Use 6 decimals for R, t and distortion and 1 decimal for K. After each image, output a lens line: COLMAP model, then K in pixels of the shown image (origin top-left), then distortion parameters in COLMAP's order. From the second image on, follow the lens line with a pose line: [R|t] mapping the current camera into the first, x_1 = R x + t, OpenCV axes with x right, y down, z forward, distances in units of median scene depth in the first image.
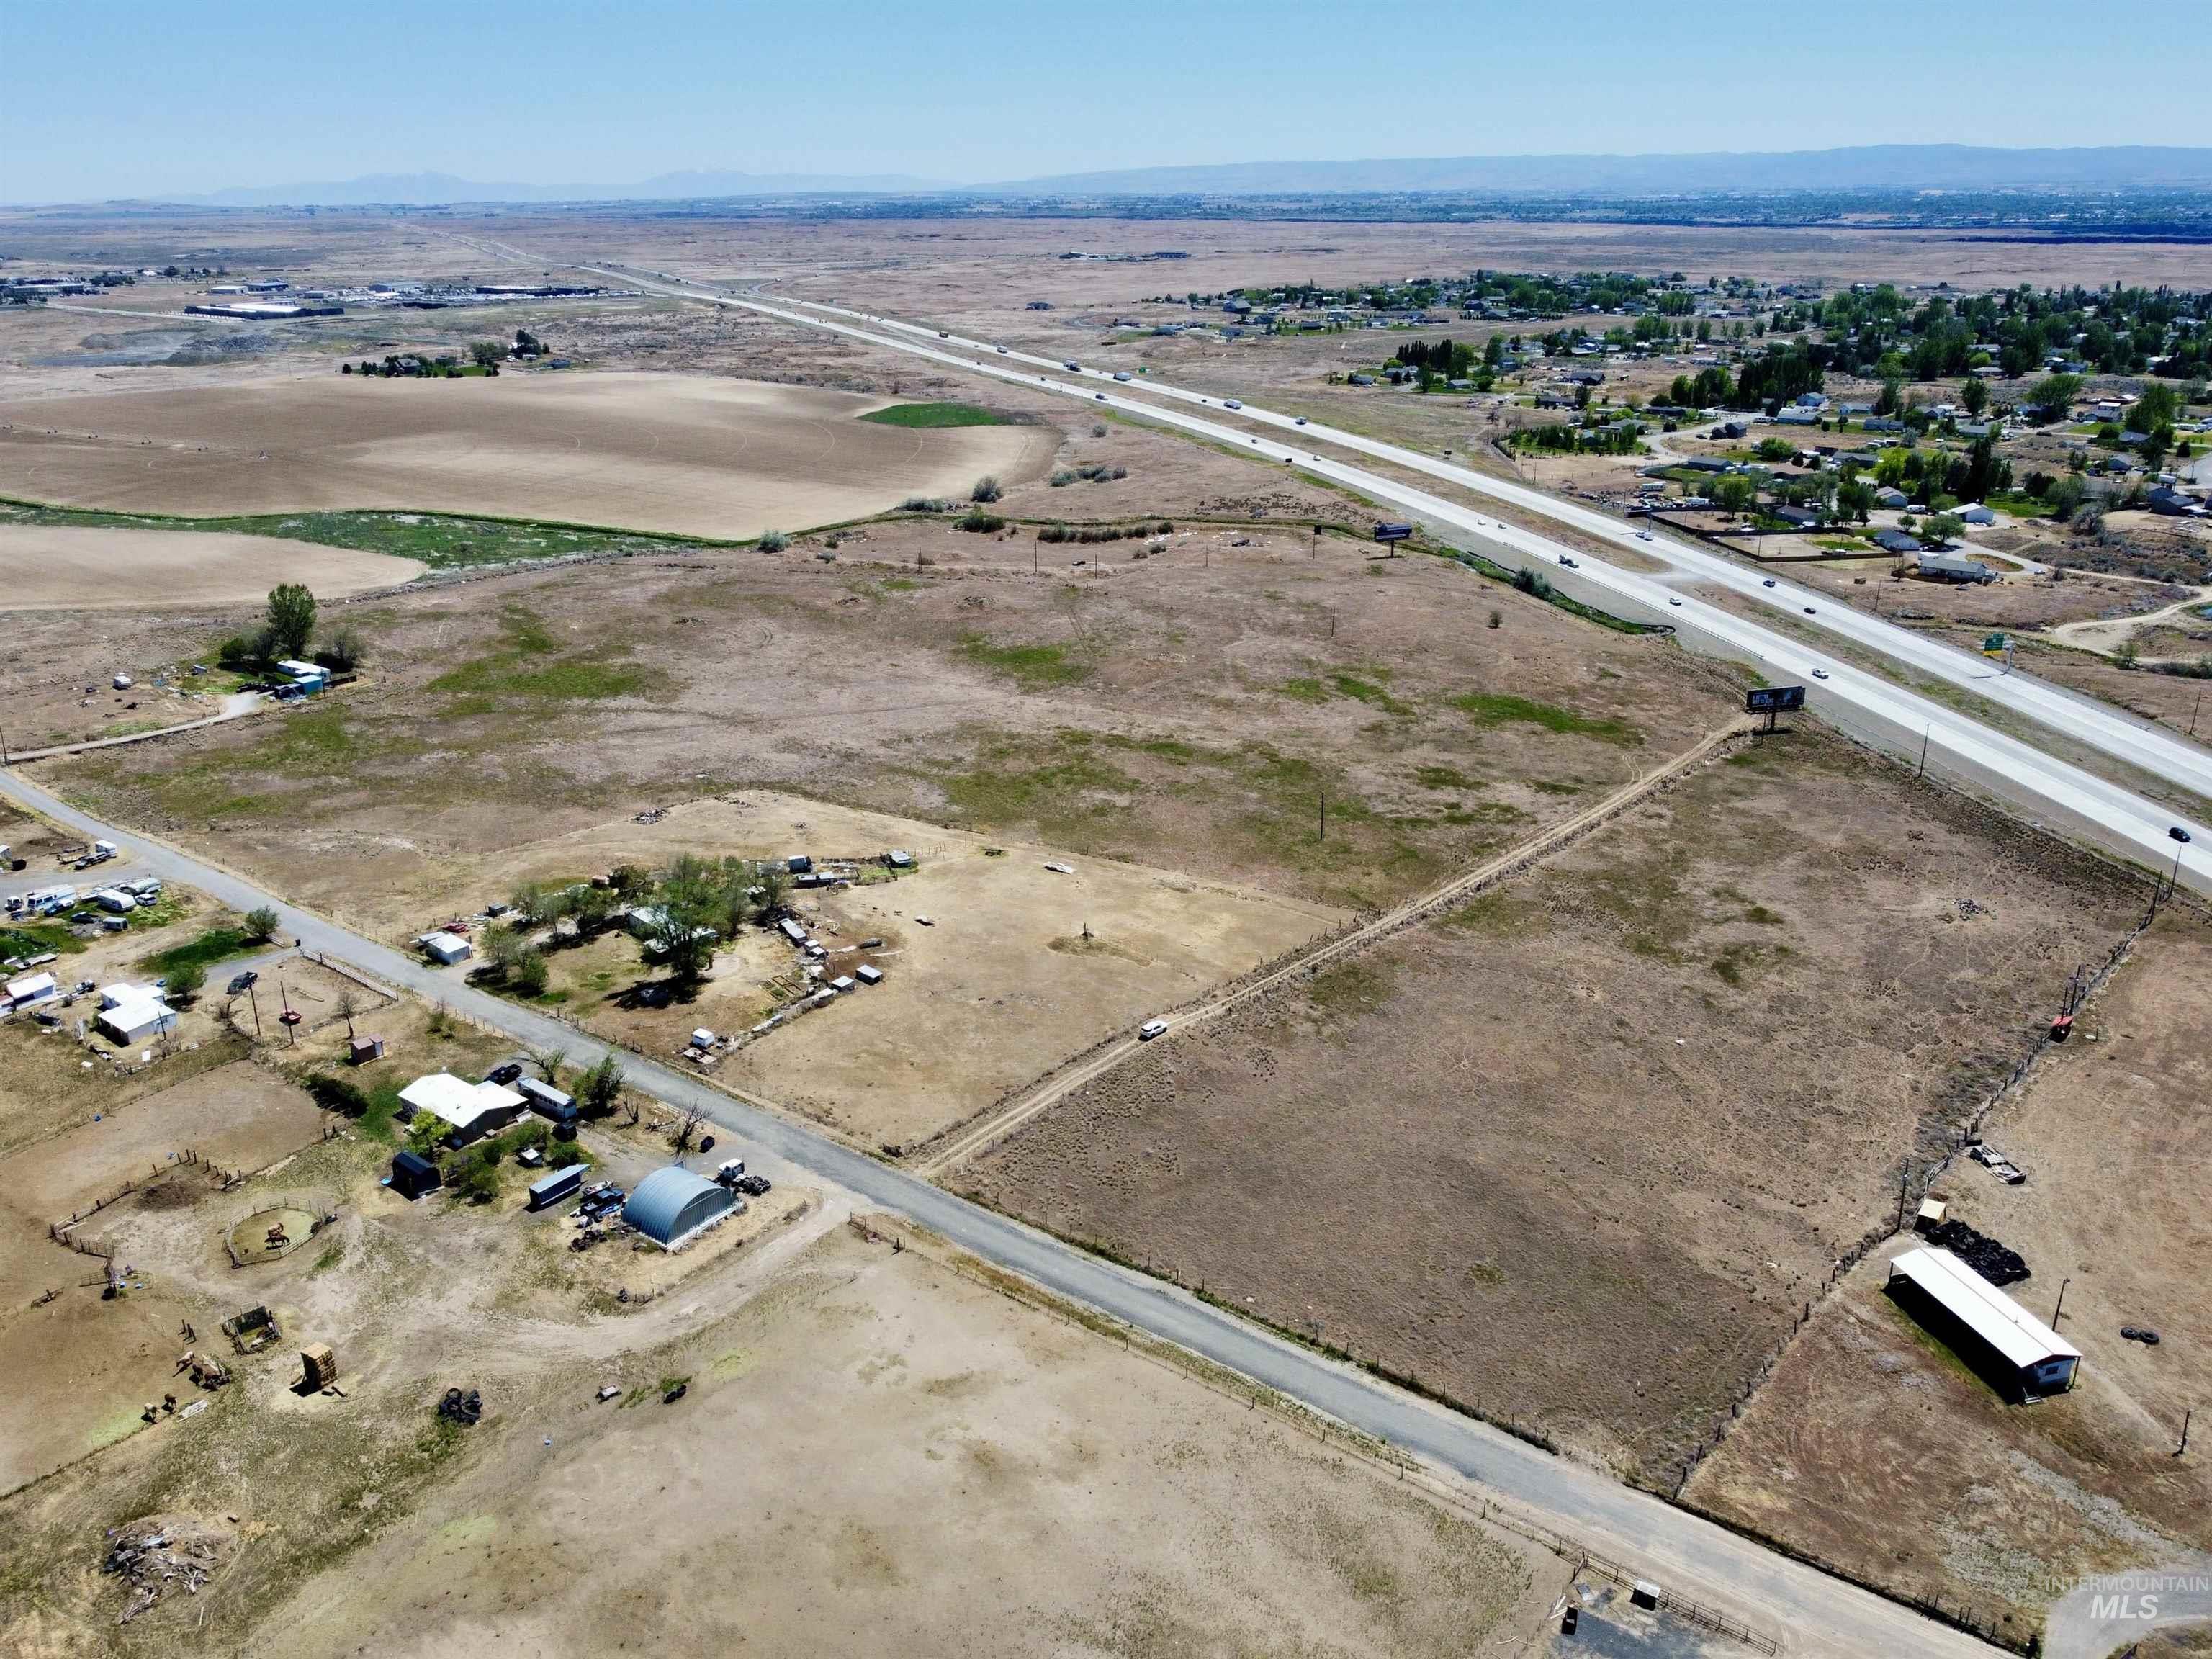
lens RADIAL K [[1749.6, 0, 1106.0], [0, 1749.6, 829.5], [0, 0, 1]] dist [0.002182, -0.008555]
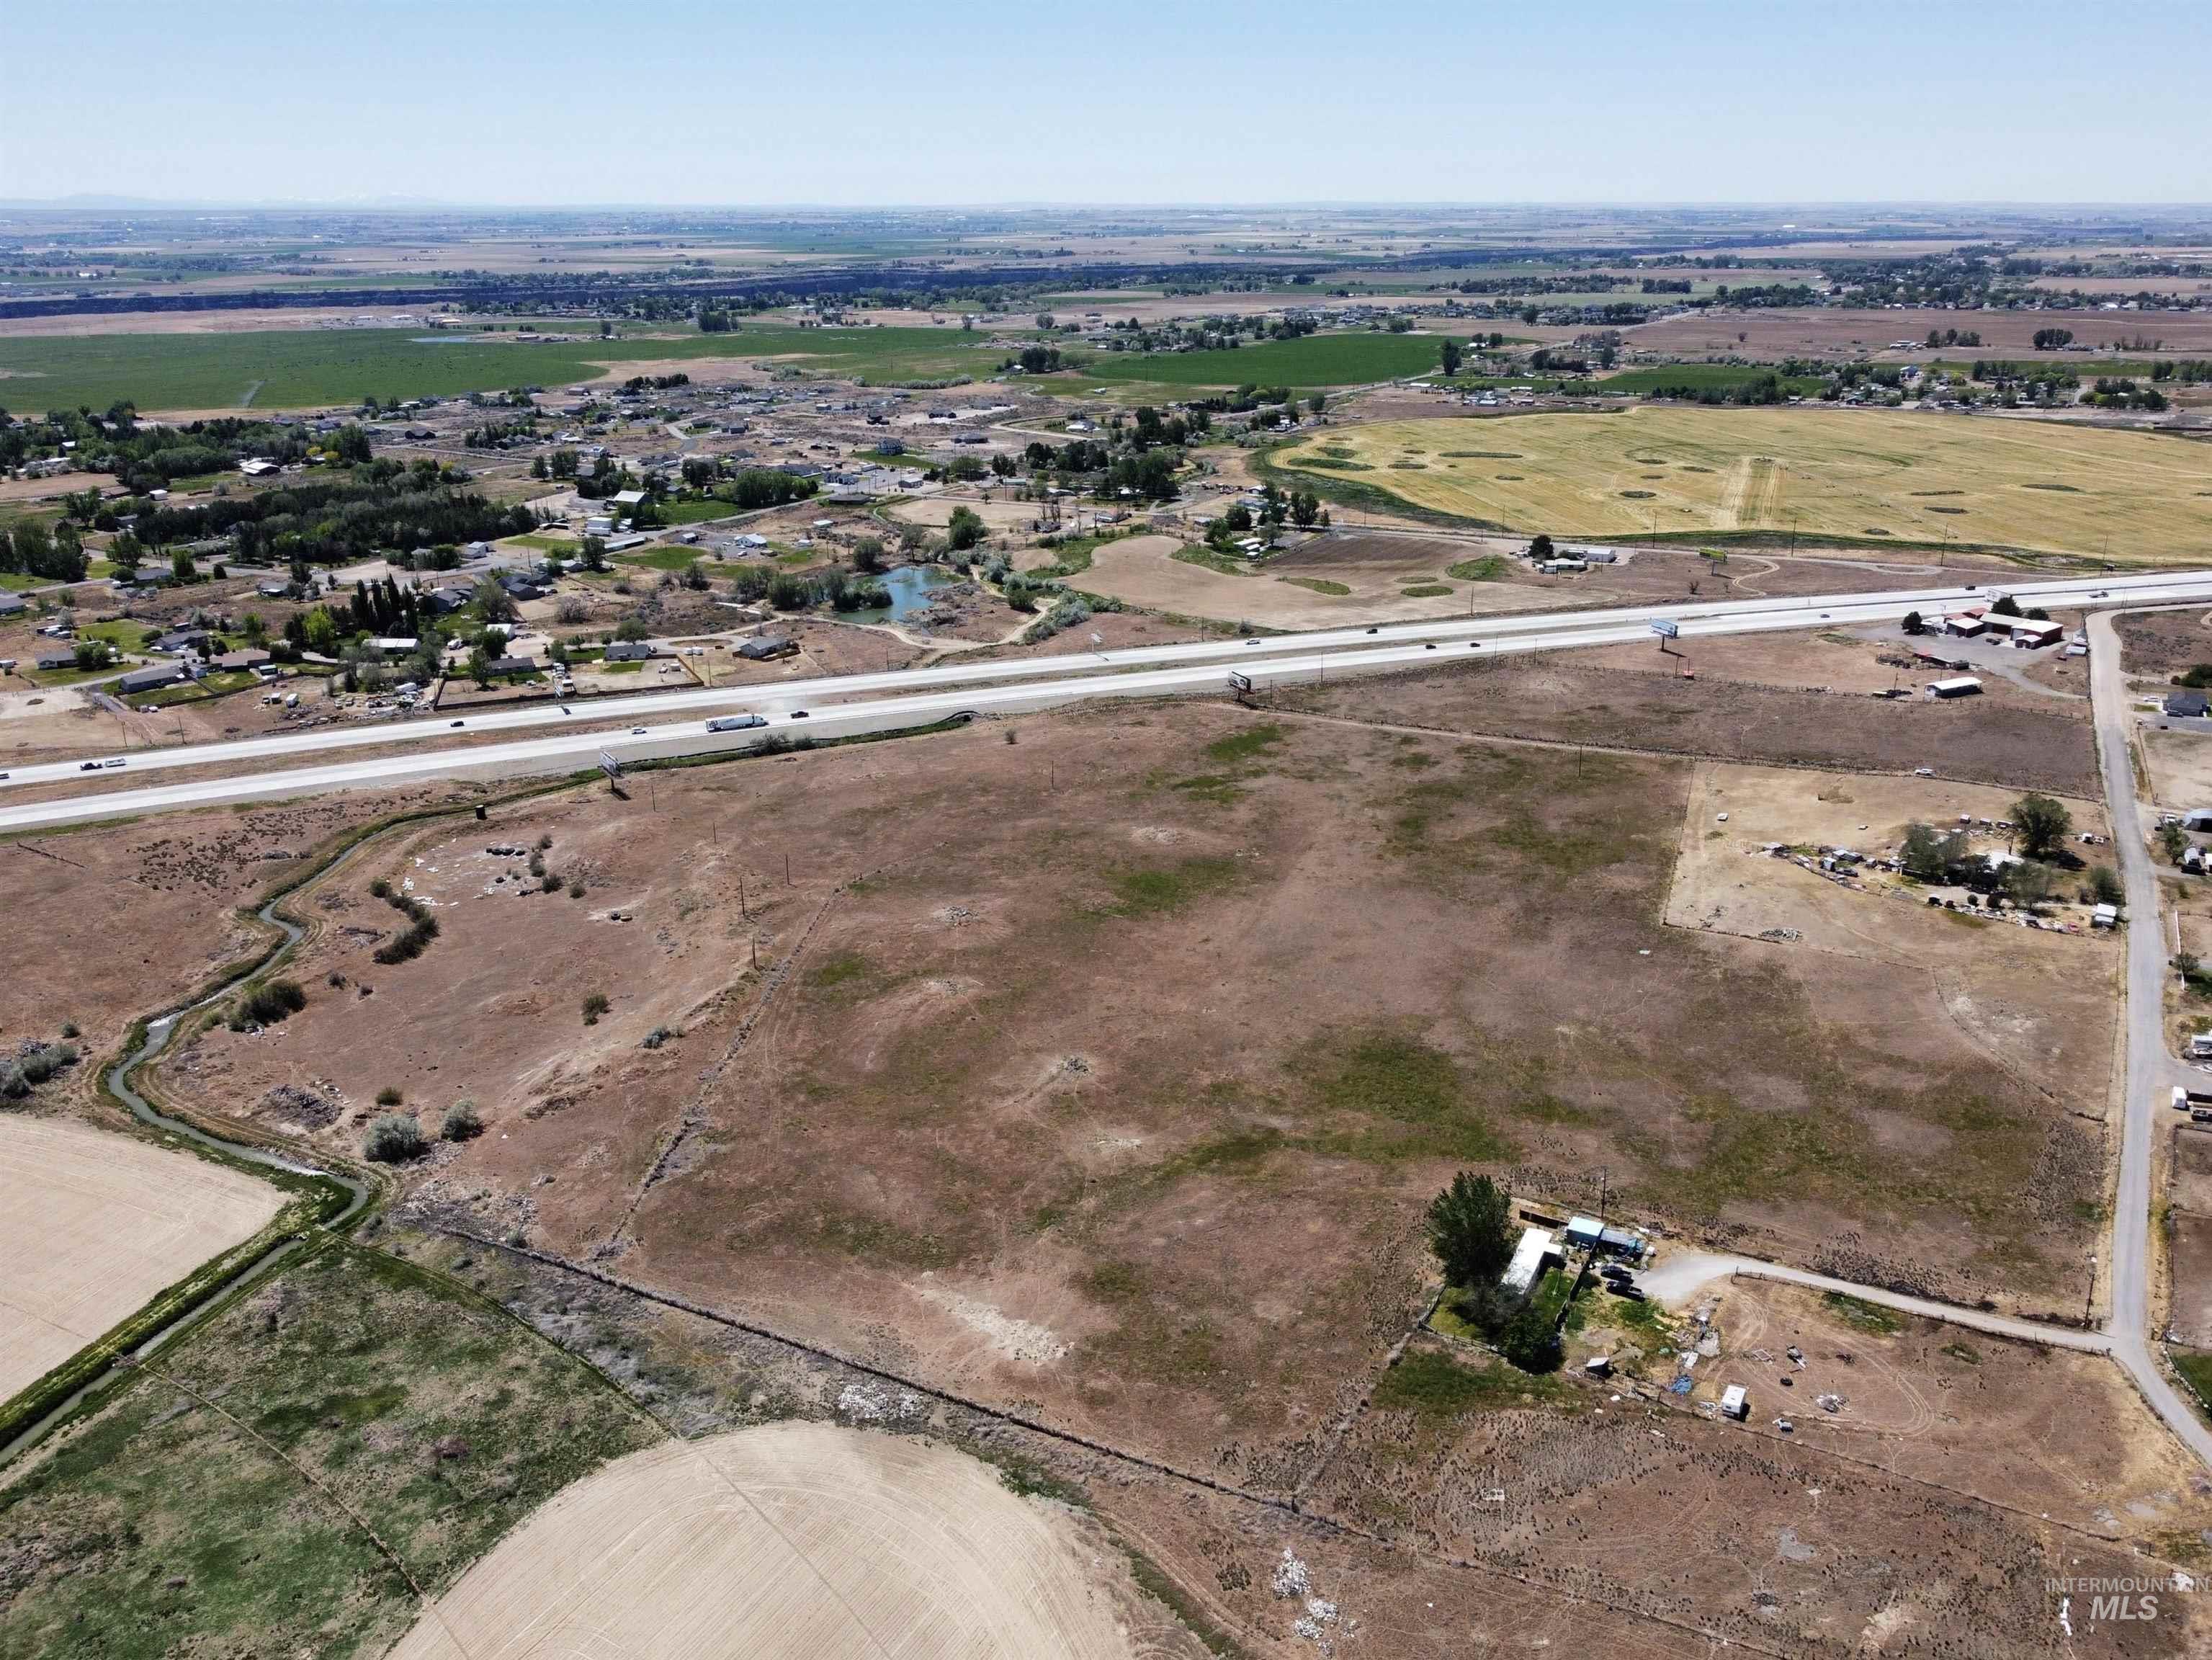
lens RADIAL K [[1812.0, 0, 1101.5], [0, 1812.0, 829.3], [0, 0, 1]] dist [0.003689, -0.006087]
pose [[-0.192333, -0.306843, 0.932124, -1.338425], [0.346874, 0.867282, 0.357071, -0.689540], [-0.917980, 0.392006, -0.060371, 1.526175]]
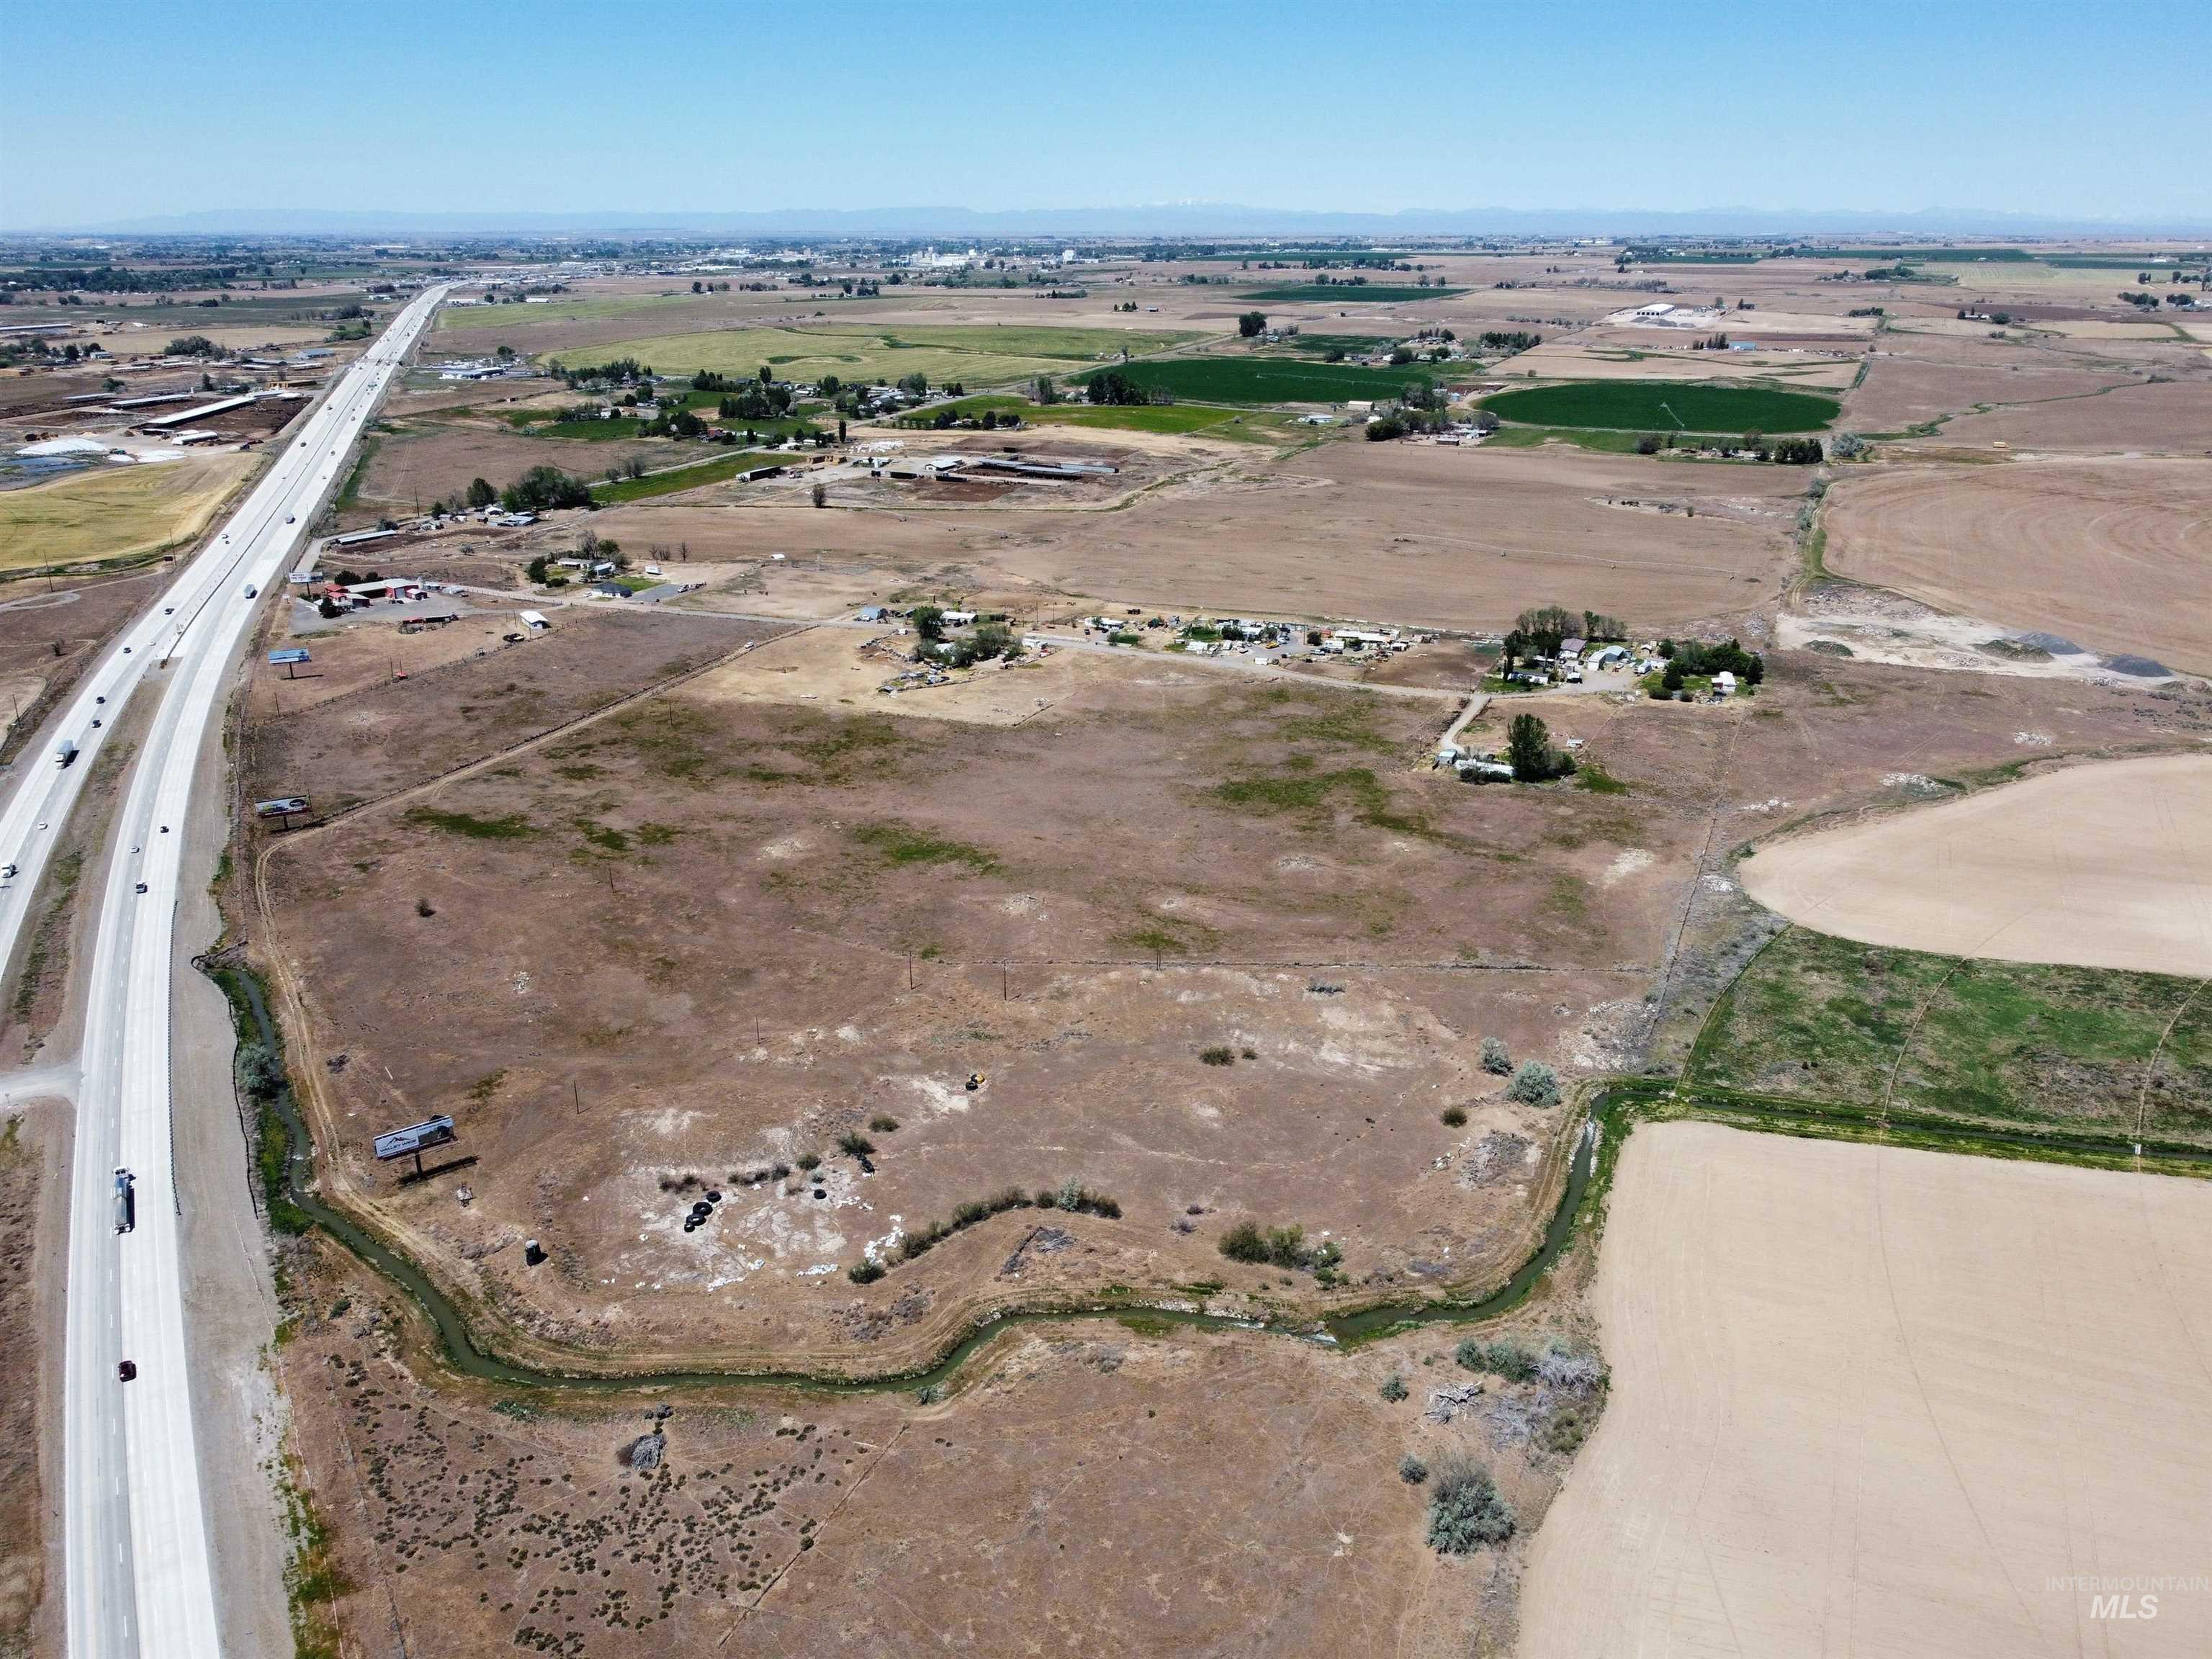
lens RADIAL K [[1666.8, 0, 1106.0], [0, 1666.8, 829.5], [0, 0, 1]] dist [0.002182, -0.006786]
pose [[-0.961048, 0.101214, -0.257183, 0.147050], [-0.088608, 0.768582, 0.633585, -1.067370], [0.261794, 0.631694, -0.729675, 2.485736]]
